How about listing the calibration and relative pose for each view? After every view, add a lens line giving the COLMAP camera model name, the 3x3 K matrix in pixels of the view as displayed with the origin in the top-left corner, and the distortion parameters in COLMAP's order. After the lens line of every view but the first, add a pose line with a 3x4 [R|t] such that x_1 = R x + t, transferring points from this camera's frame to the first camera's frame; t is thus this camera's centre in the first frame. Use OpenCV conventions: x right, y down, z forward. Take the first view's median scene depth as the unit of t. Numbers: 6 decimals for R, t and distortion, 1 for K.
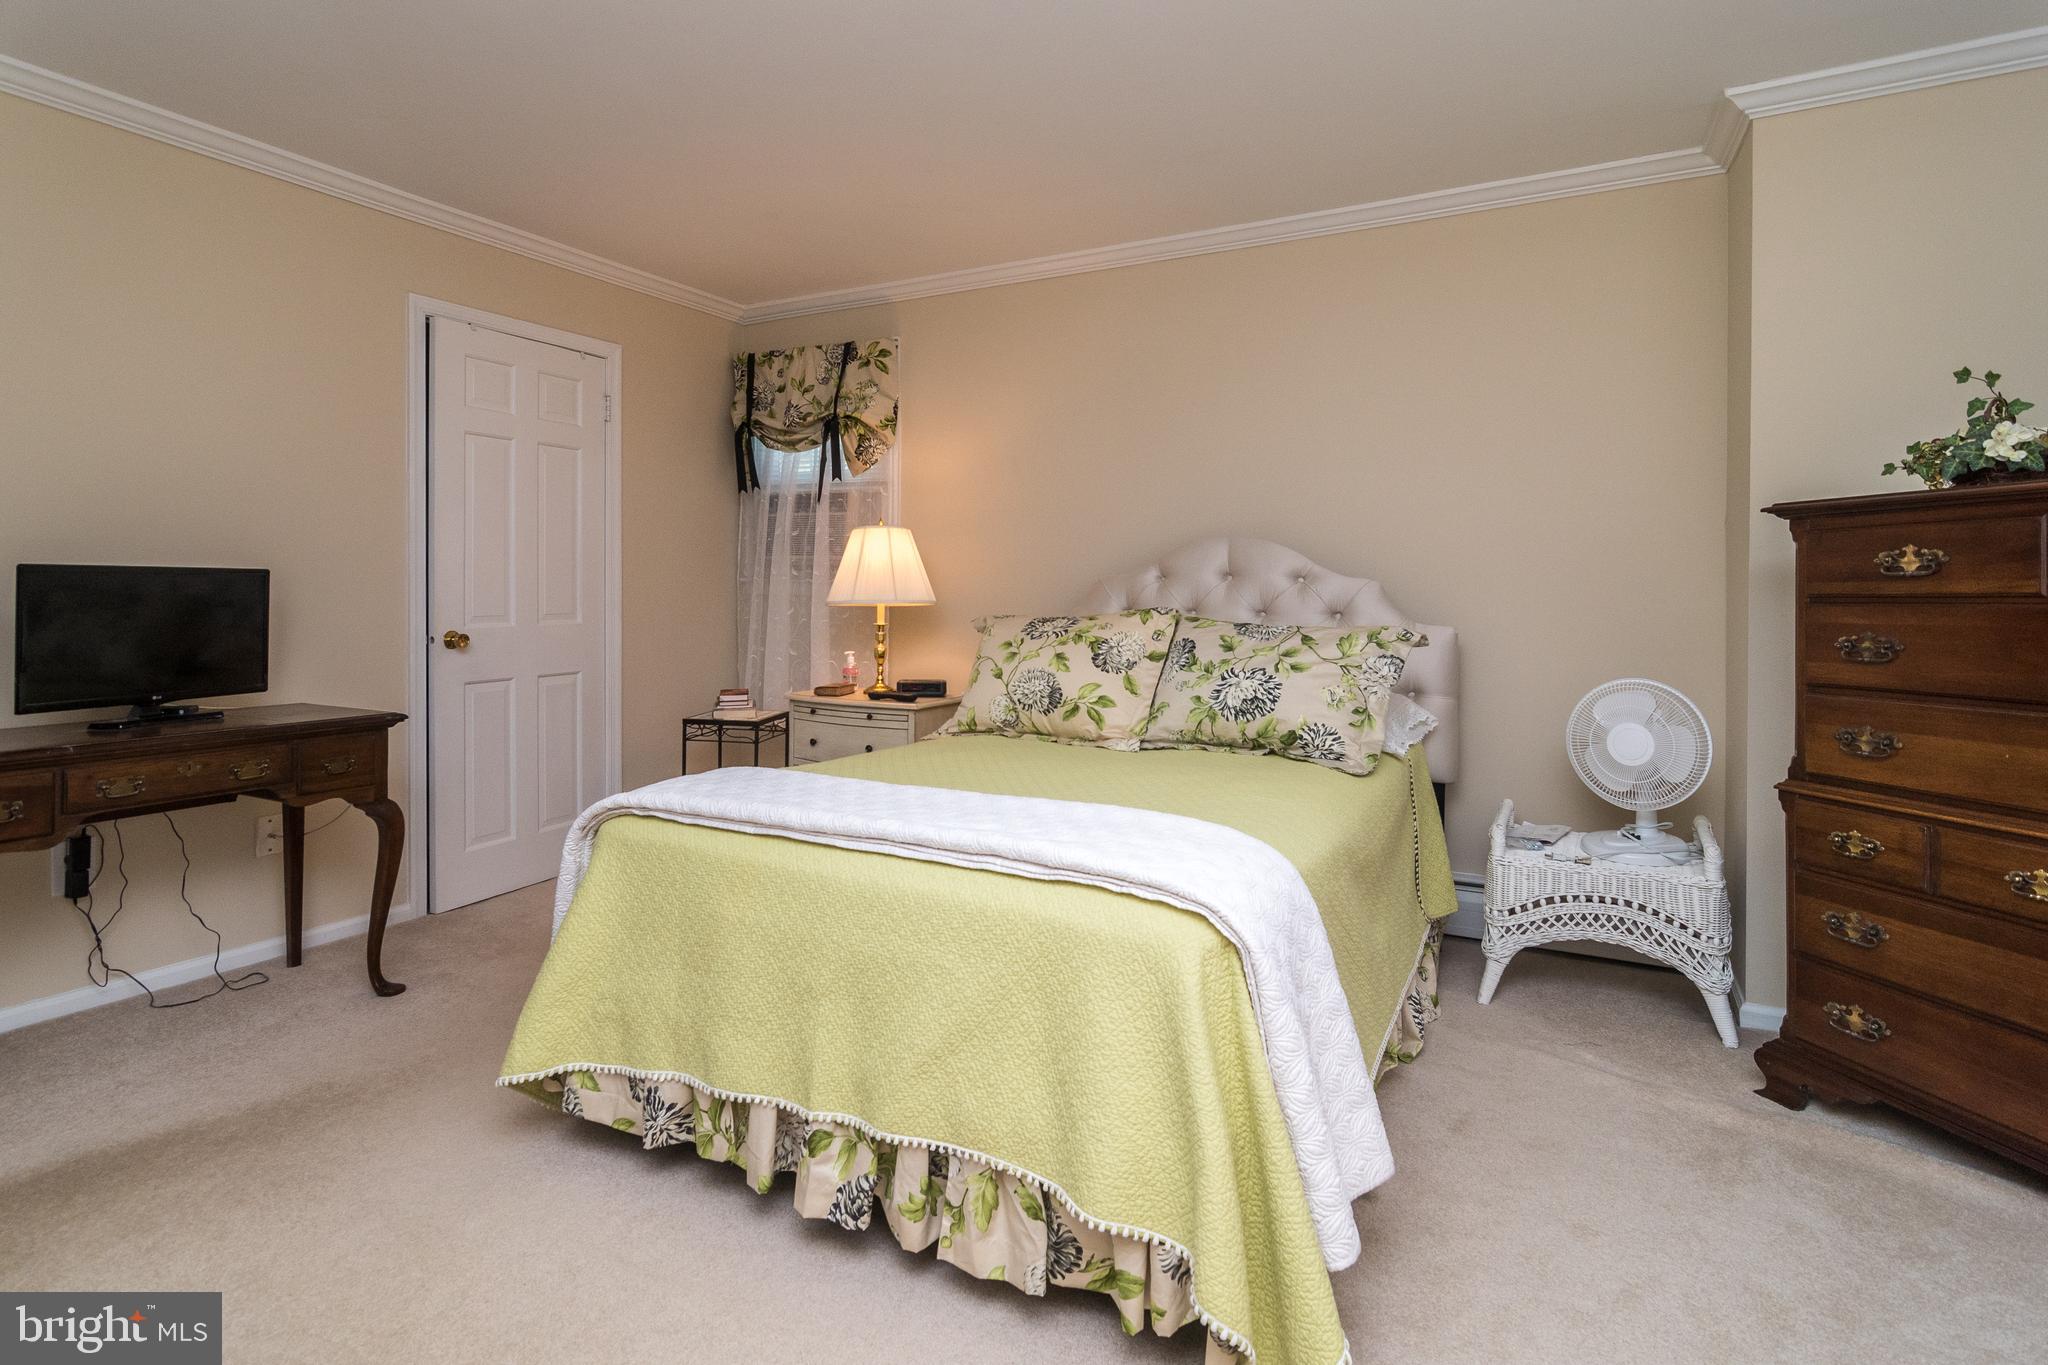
lens RADIAL K [[1012.1, 0, 1068.0], [0, 1012.1, 608.6], [0, 0, 1]] dist [-0.006333, 0.003552]
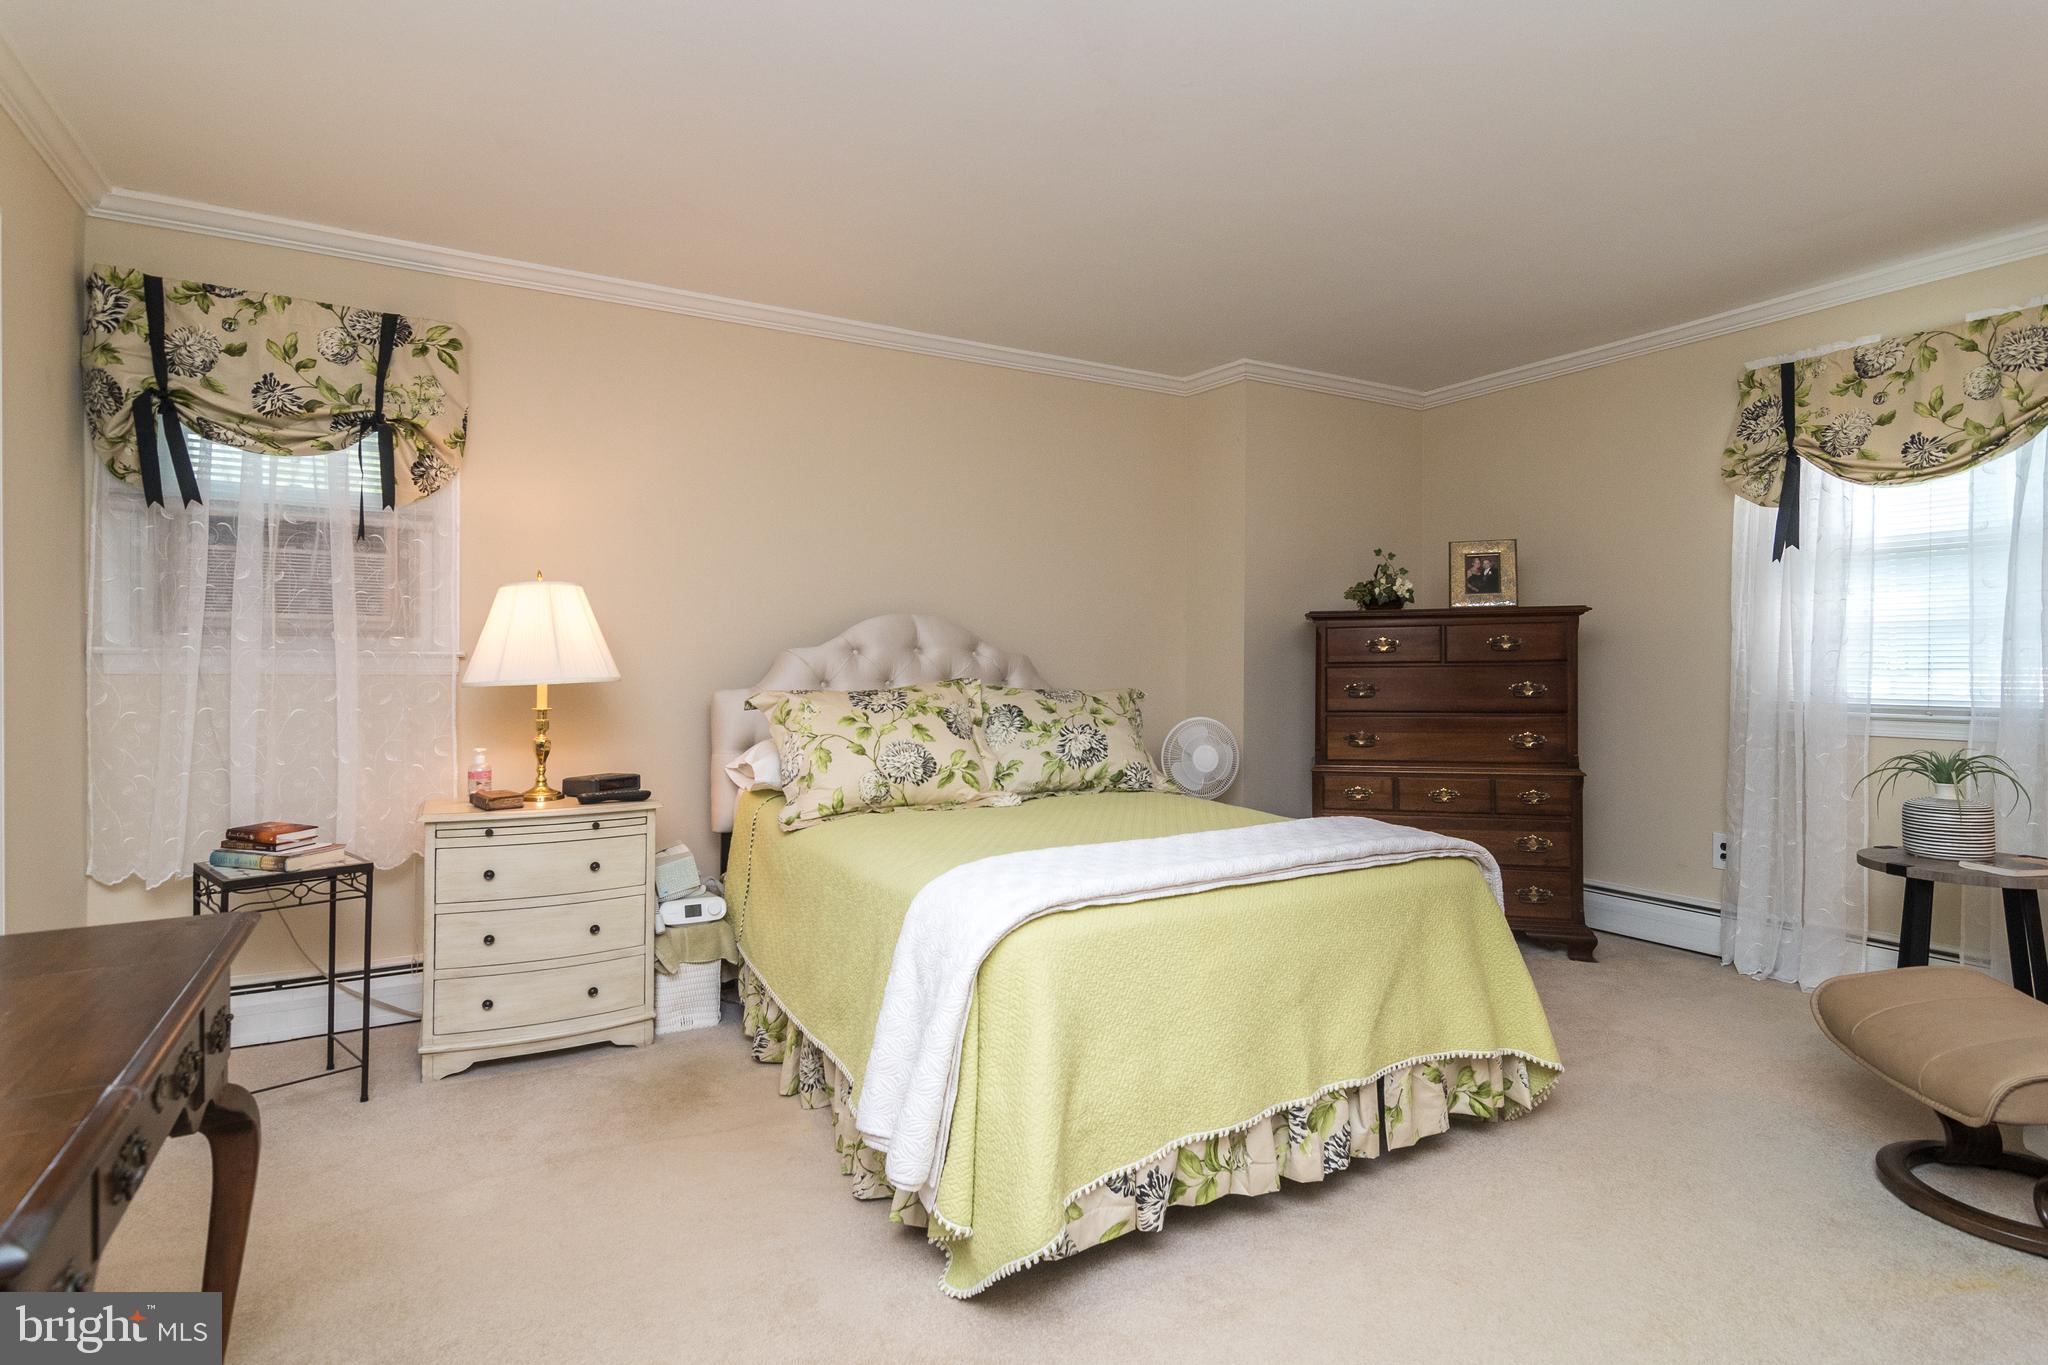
lens RADIAL K [[1012.1, 0, 1034.3], [0, 1012.1, 663.7], [0, 0, 1]] dist [-0.006333, 0.003552]
pose [[0.535381, -0.010685, 0.844543, -0.802261], [0.017609, 0.999844, 0.001487, -0.016985], [-0.844427, 0.014075, 0.535485, 0.342055]]
